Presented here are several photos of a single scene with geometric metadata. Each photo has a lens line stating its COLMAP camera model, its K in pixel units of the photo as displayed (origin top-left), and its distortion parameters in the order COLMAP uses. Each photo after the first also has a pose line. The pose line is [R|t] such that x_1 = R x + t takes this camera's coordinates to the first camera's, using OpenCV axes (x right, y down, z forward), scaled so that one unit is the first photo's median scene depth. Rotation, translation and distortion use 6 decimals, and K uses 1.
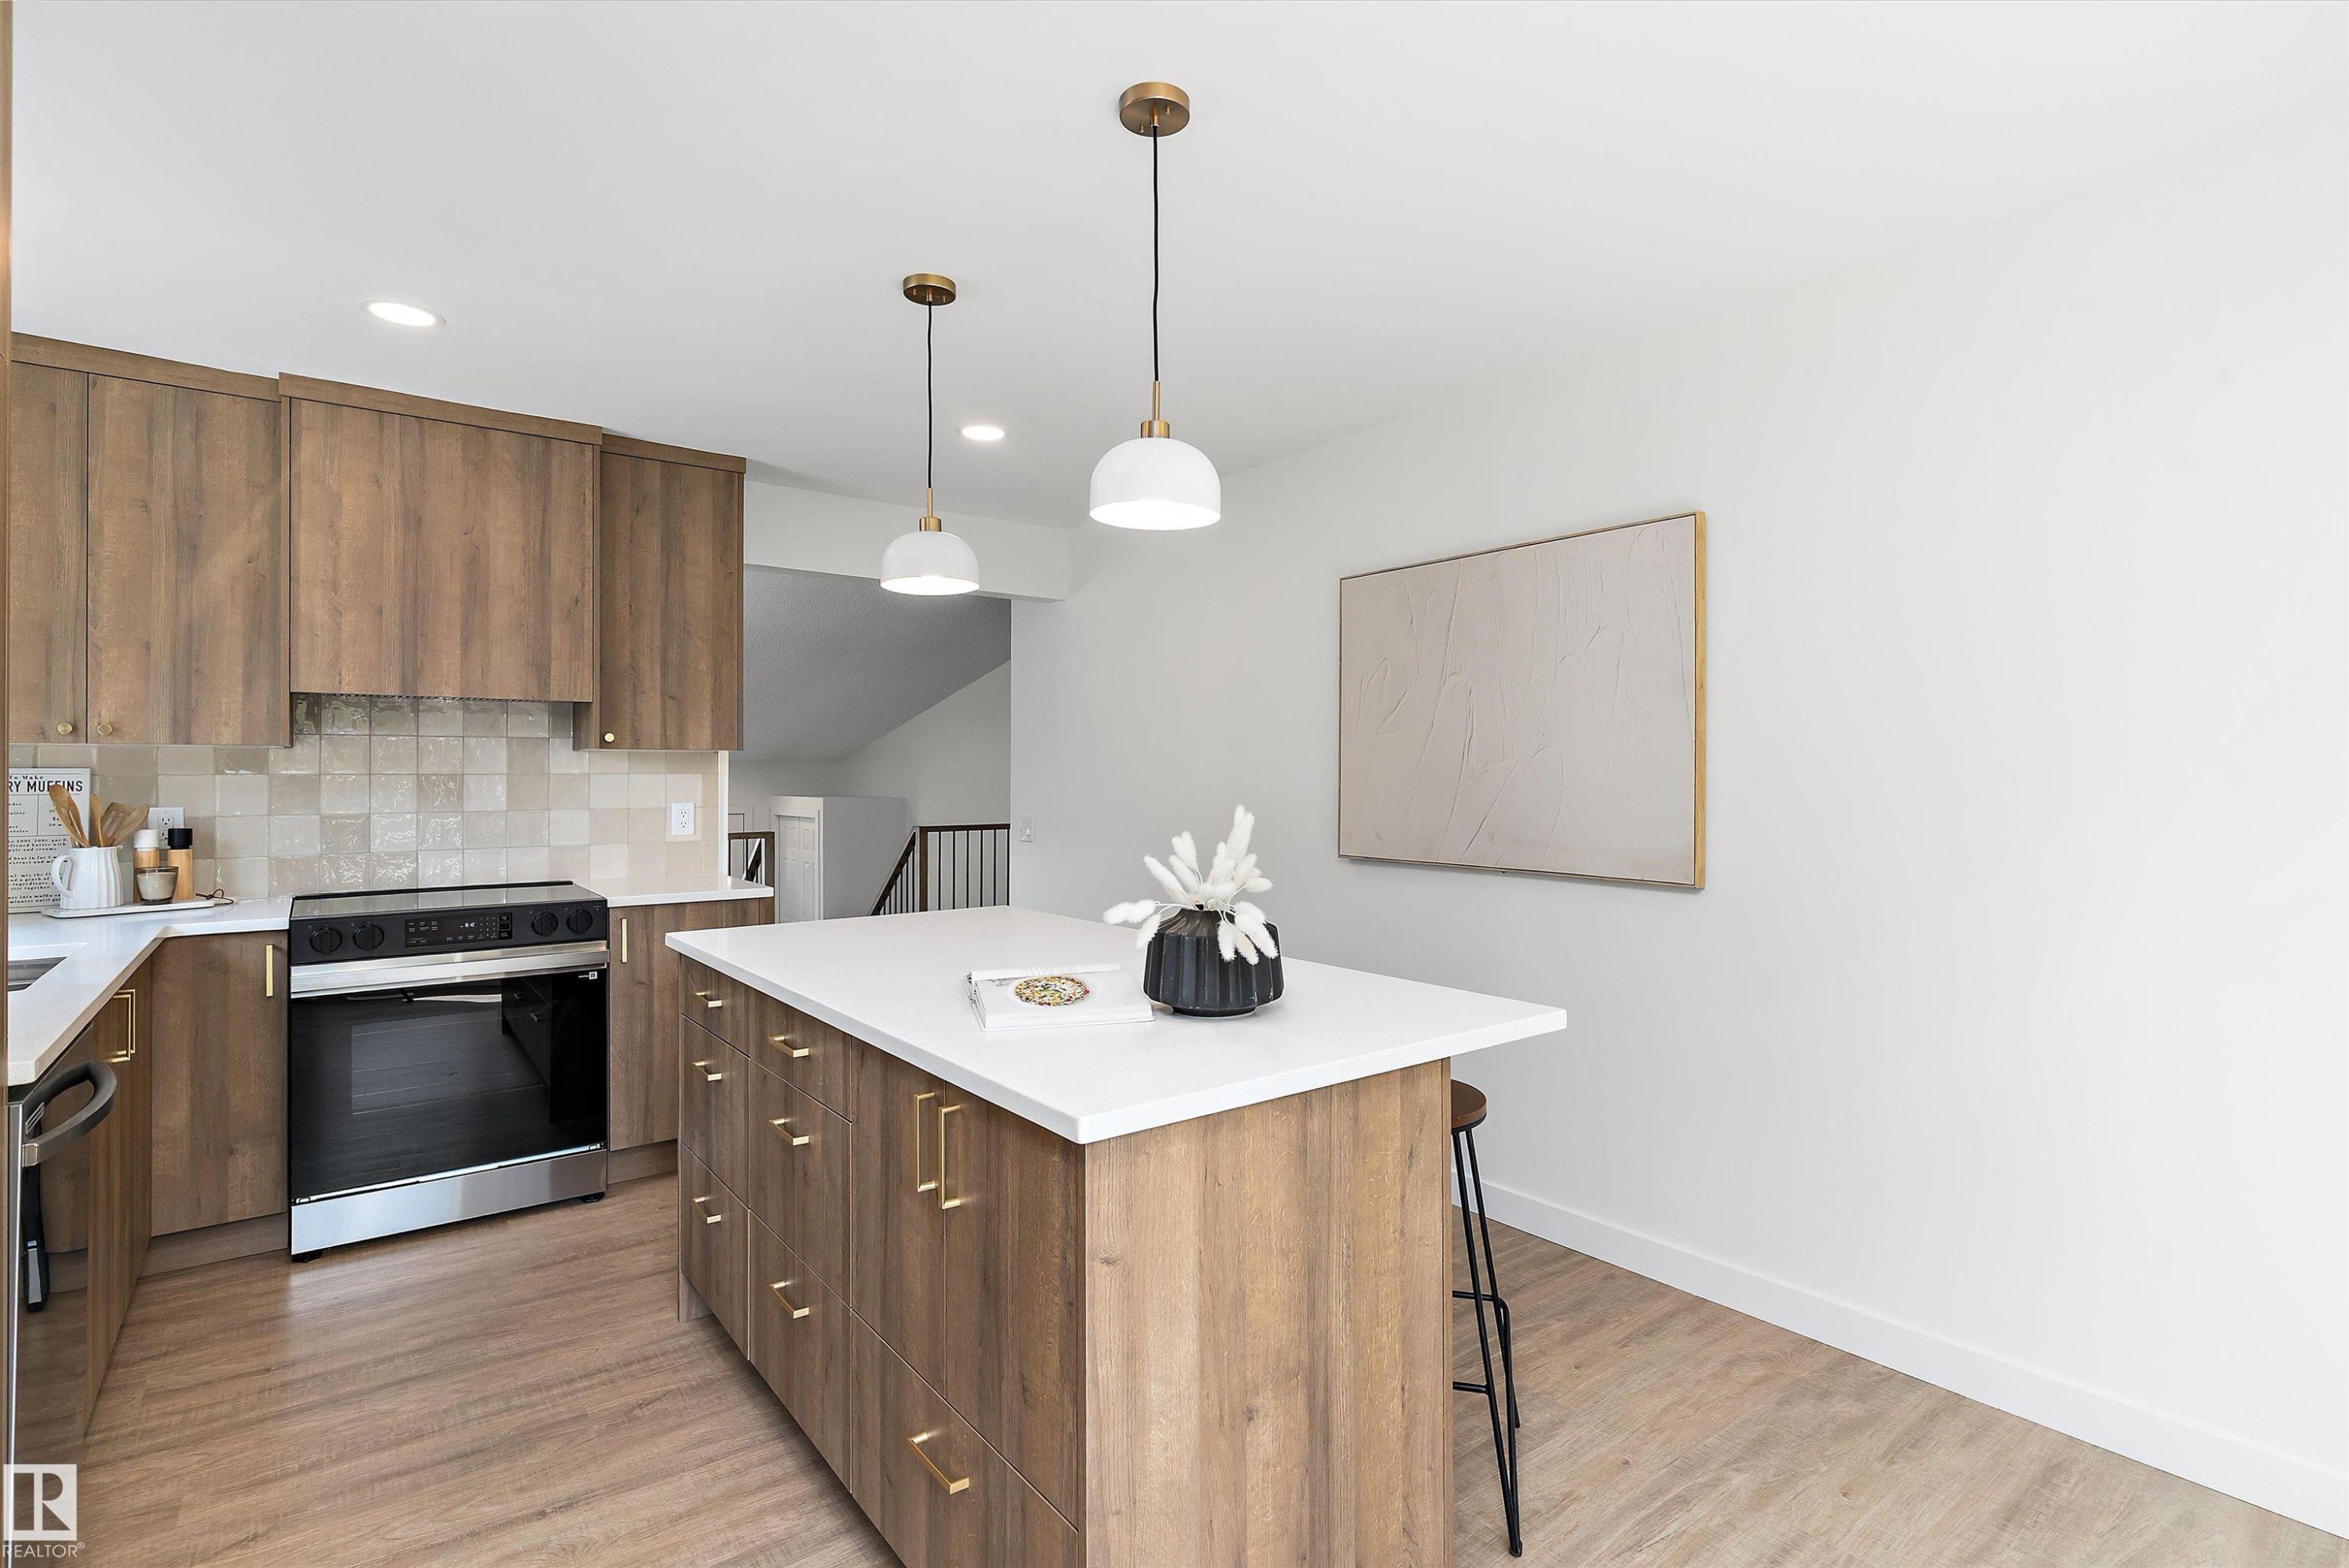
lens RADIAL K [[1132.2, 0, 1188.2], [0, 1132.2, 768.9], [0, 0, 1]] dist [0.000382, -0.000547]
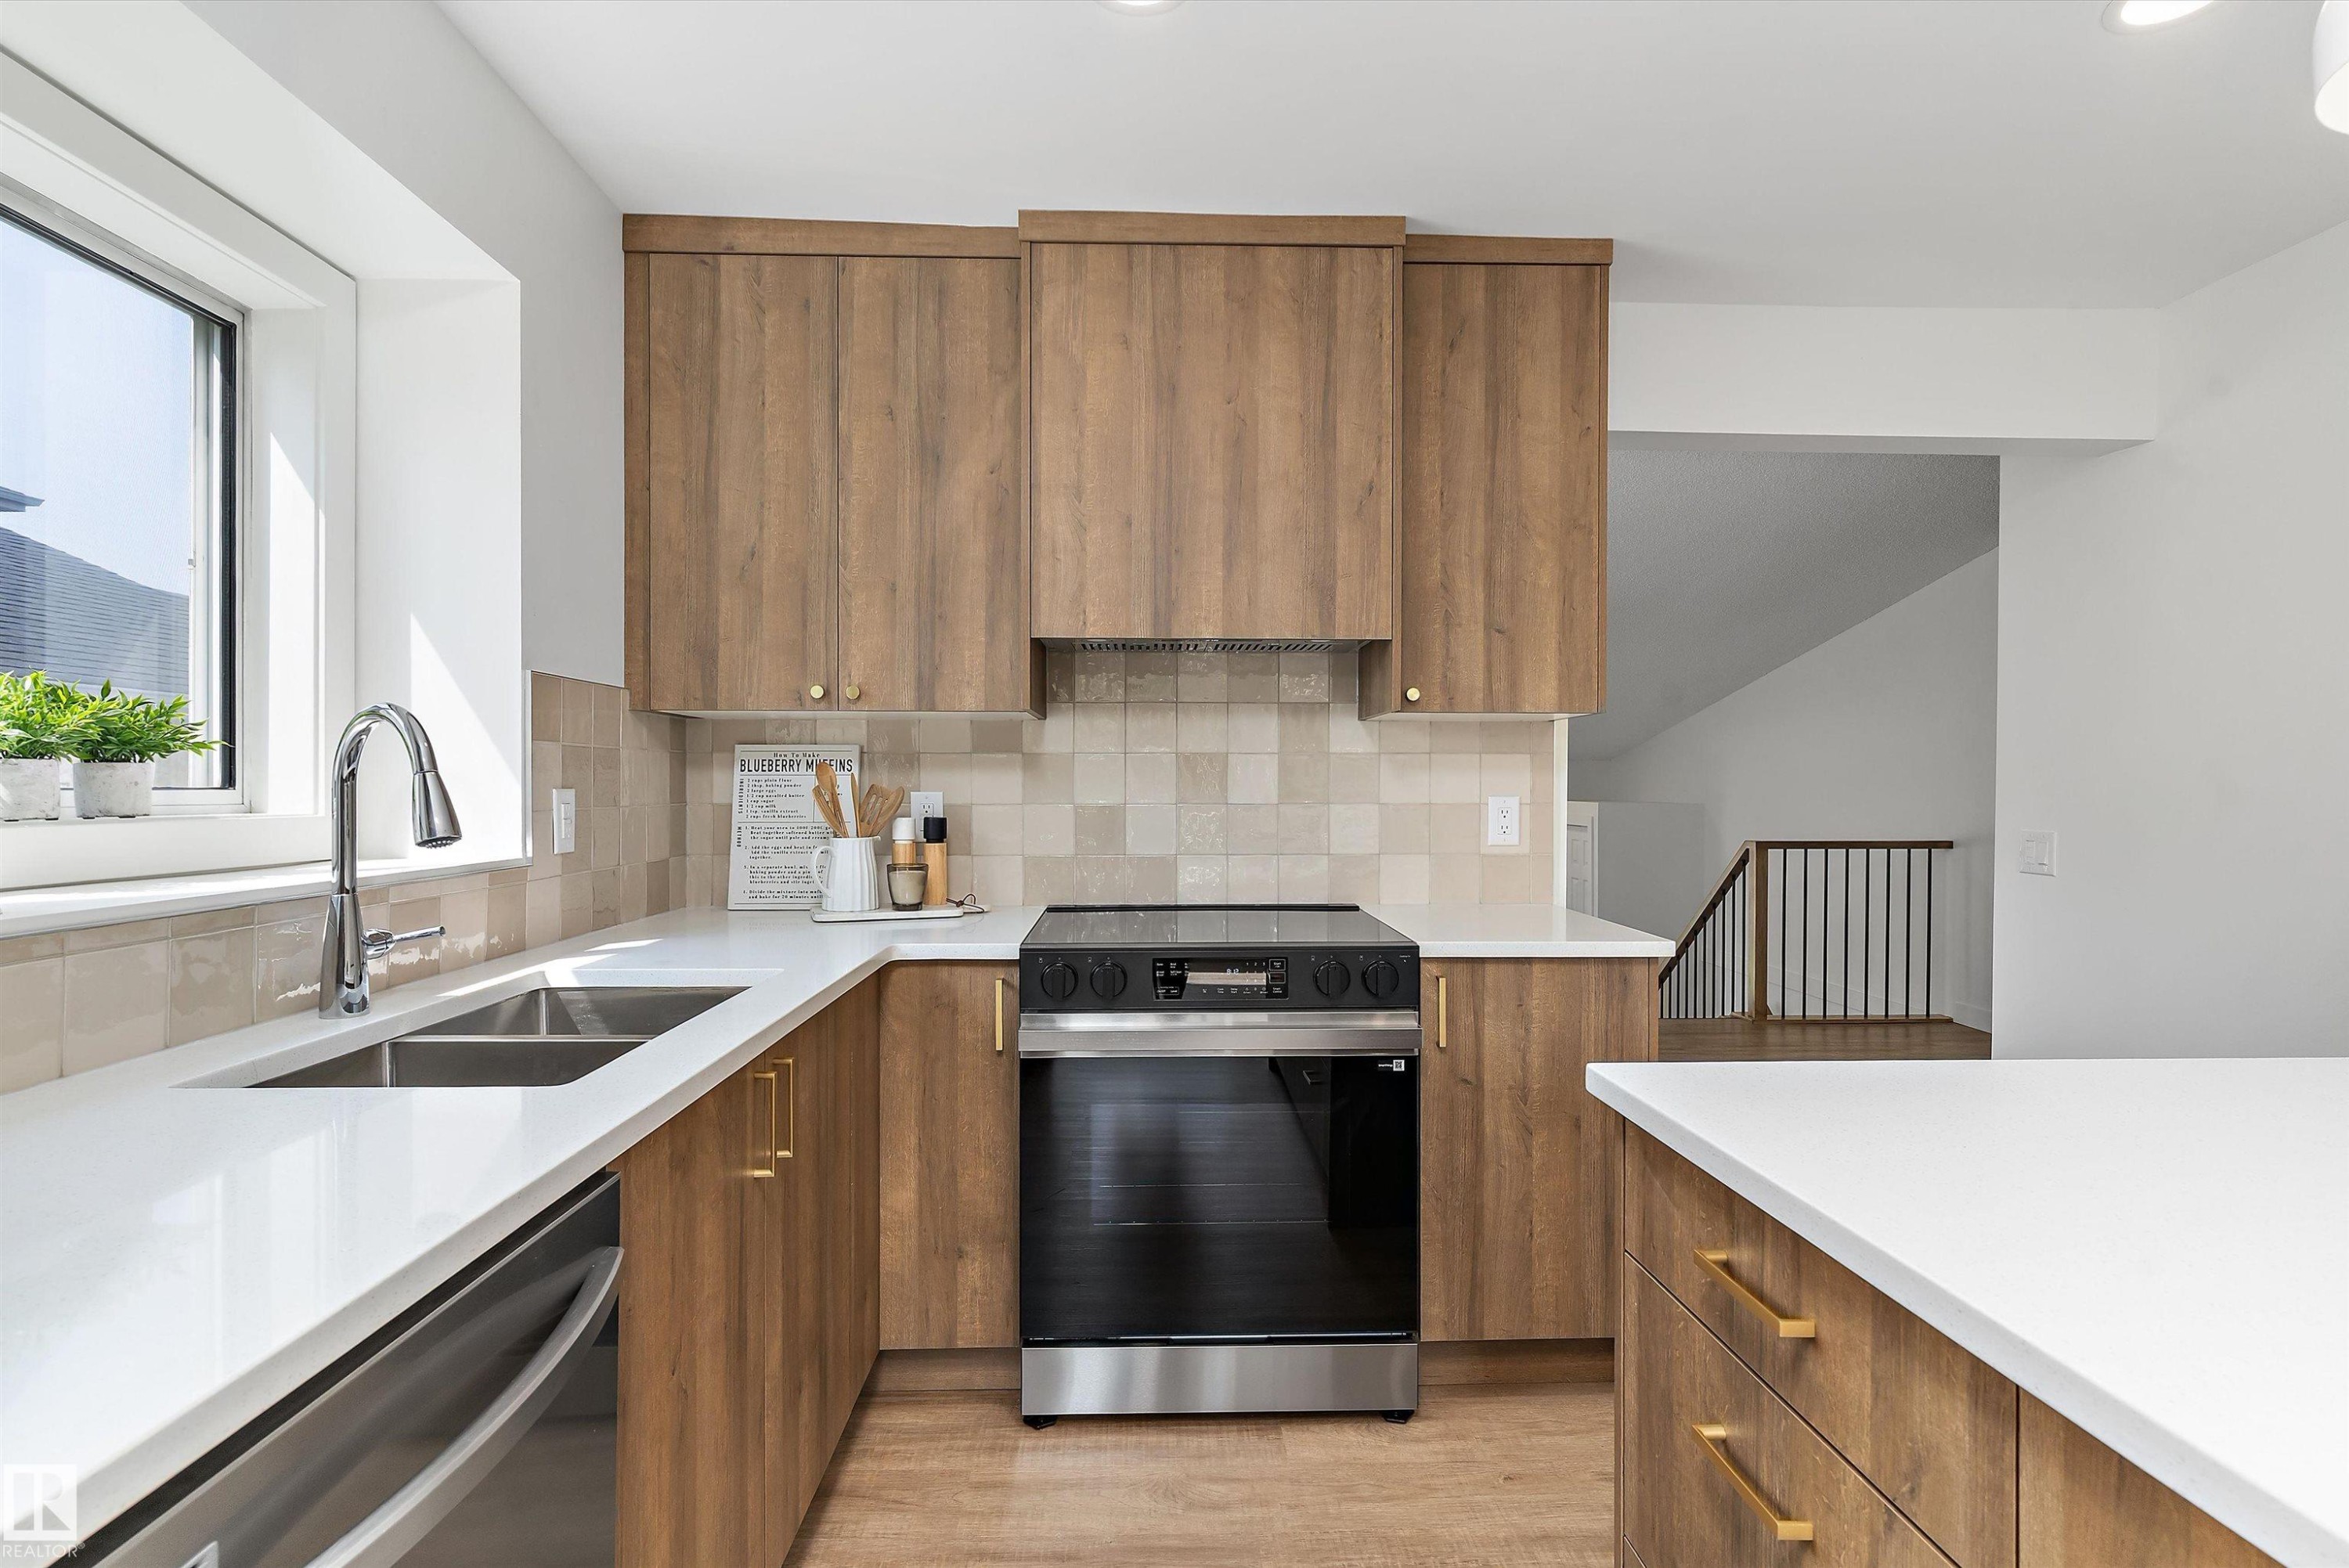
lens RADIAL K [[1132.8, 0, 1175.9], [0, 1132.8, 788.9], [0, 0, 1]] dist [0.001689, 0.000361]
pose [[0.811668, 0.005585, -0.584093, -0.264488], [-0.000141, 0.999956, 0.009366, 0.023722], [0.584119, -0.007520, 0.811633, 0.426588]]
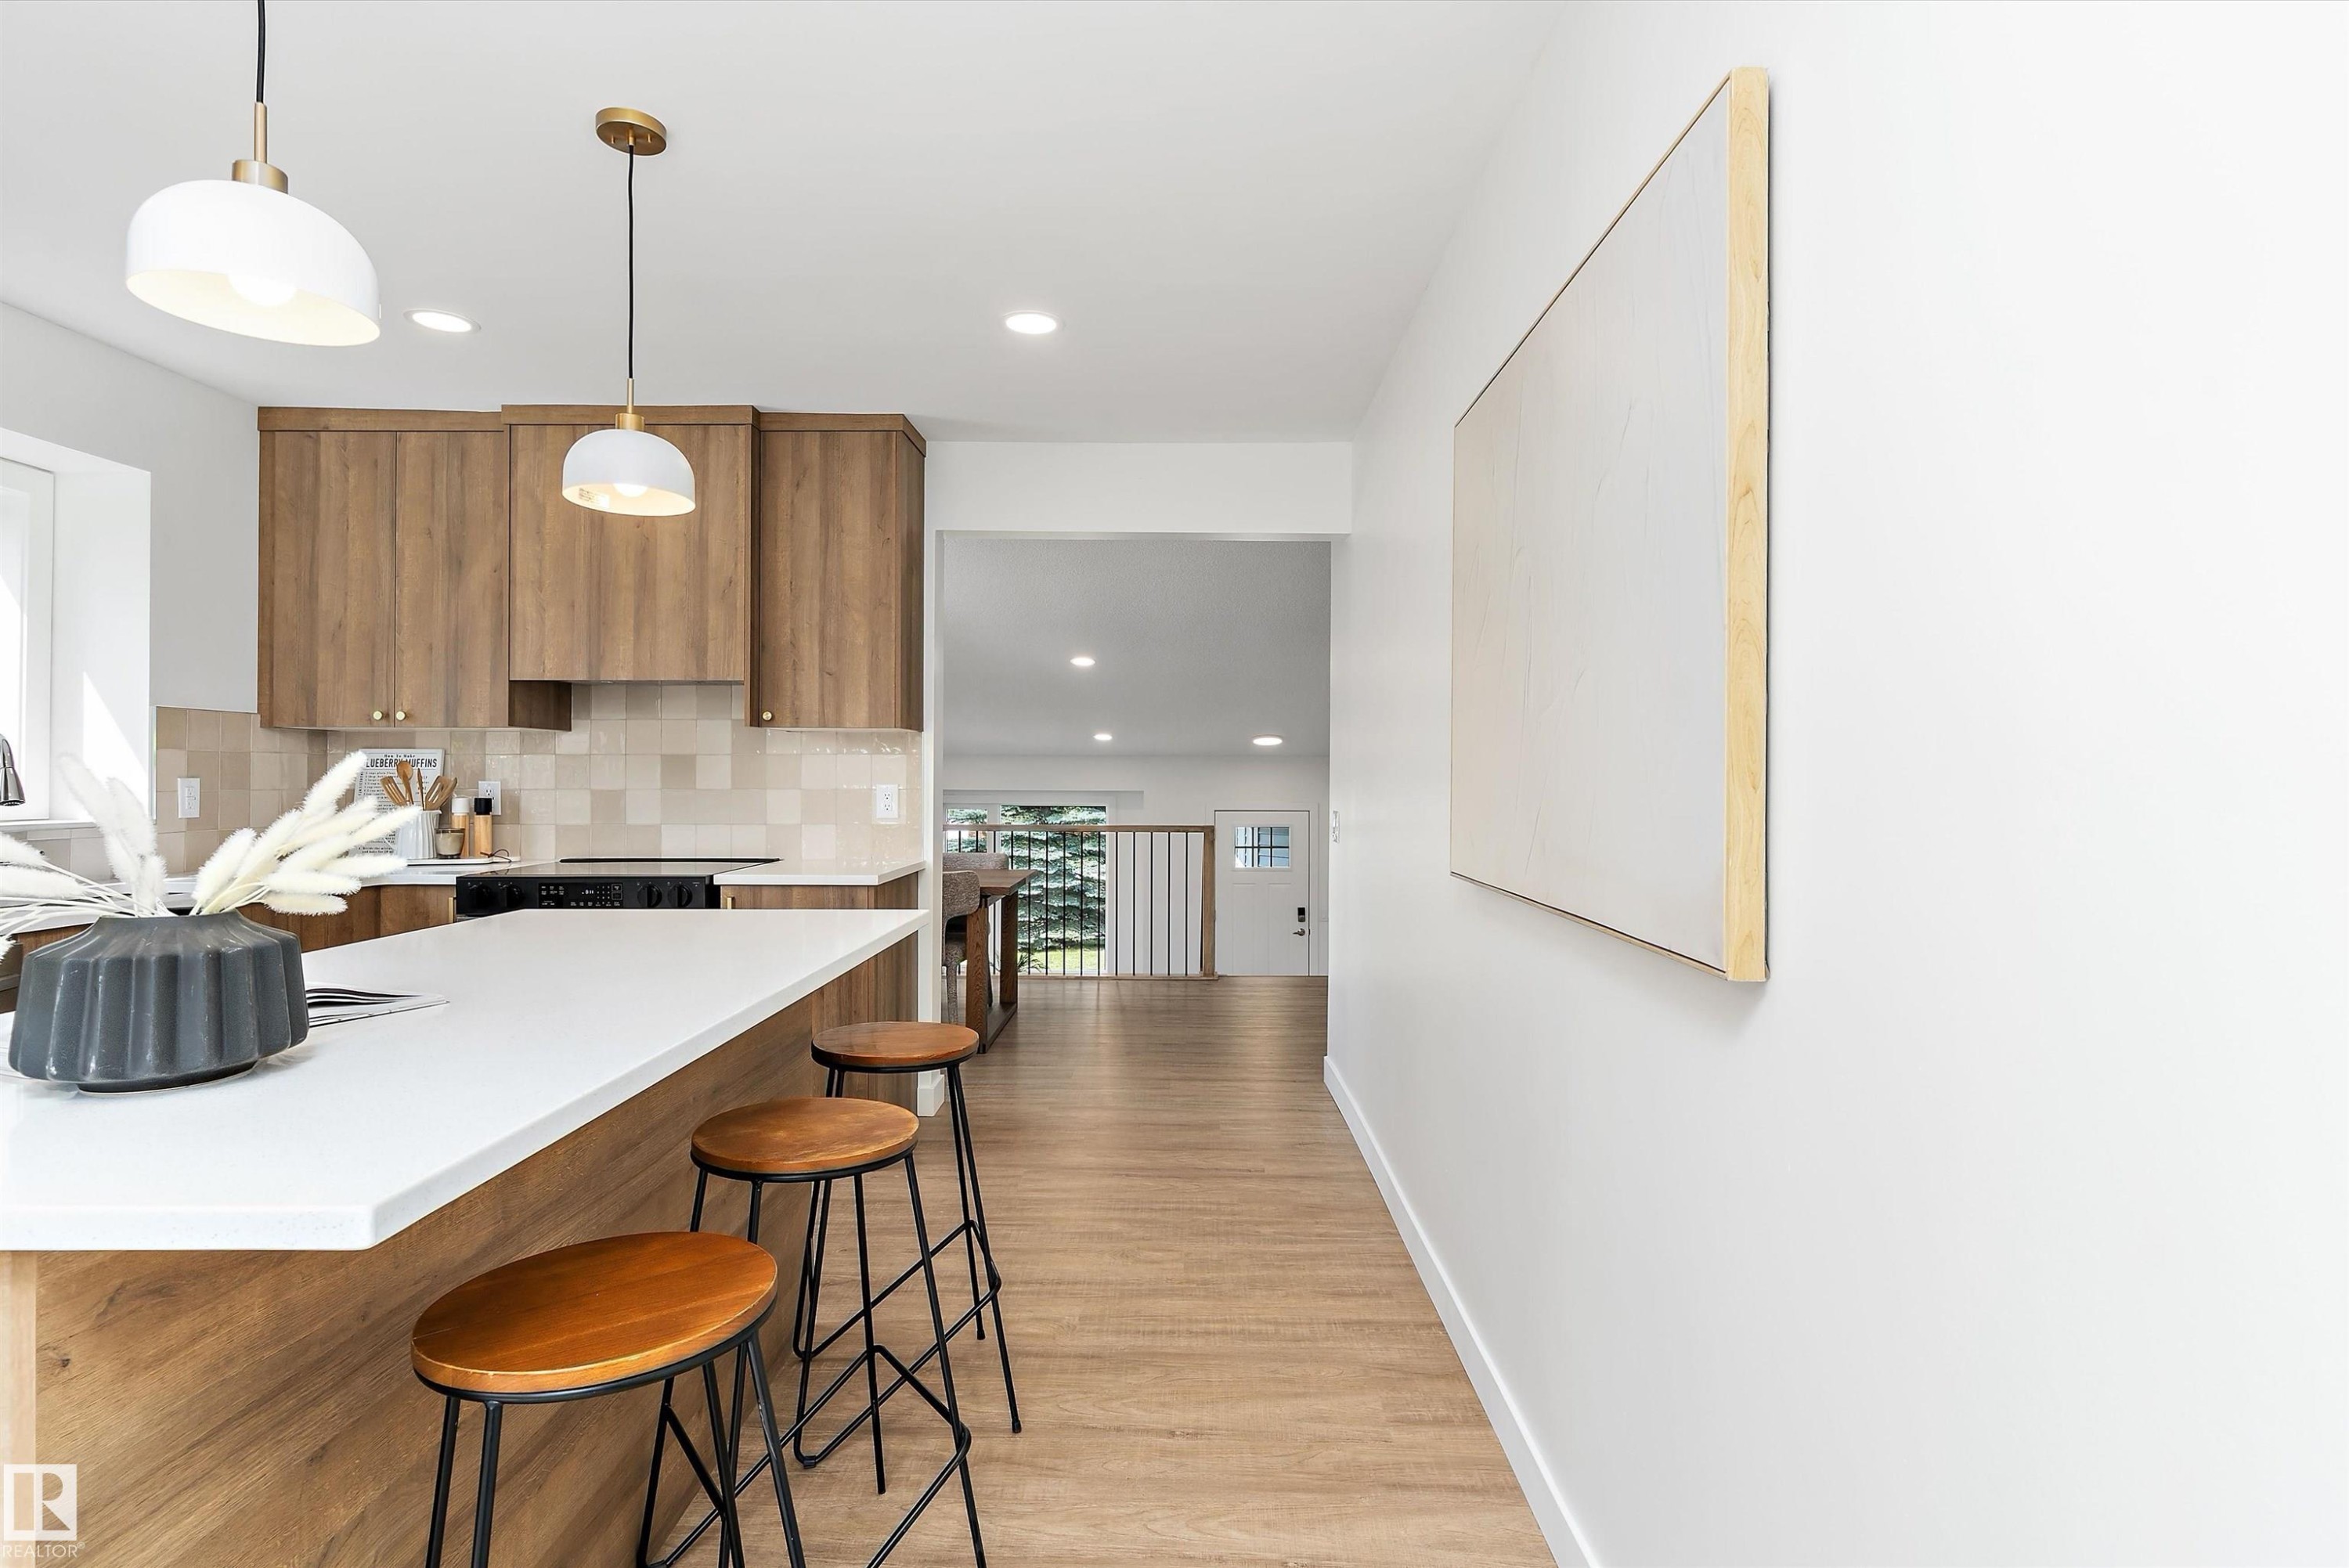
lens RADIAL K [[1178.5, 0, 1181.3], [0, 1178.5, 772.1], [0, 0, 1]] dist [0.001958, 0.000058]
pose [[0.791397, 0.000357, -0.611302, 0.460072], [-0.000485, 1.000000, -0.000044, 0.024046], [0.611302, 0.000331, 0.791397, 0.445909]]
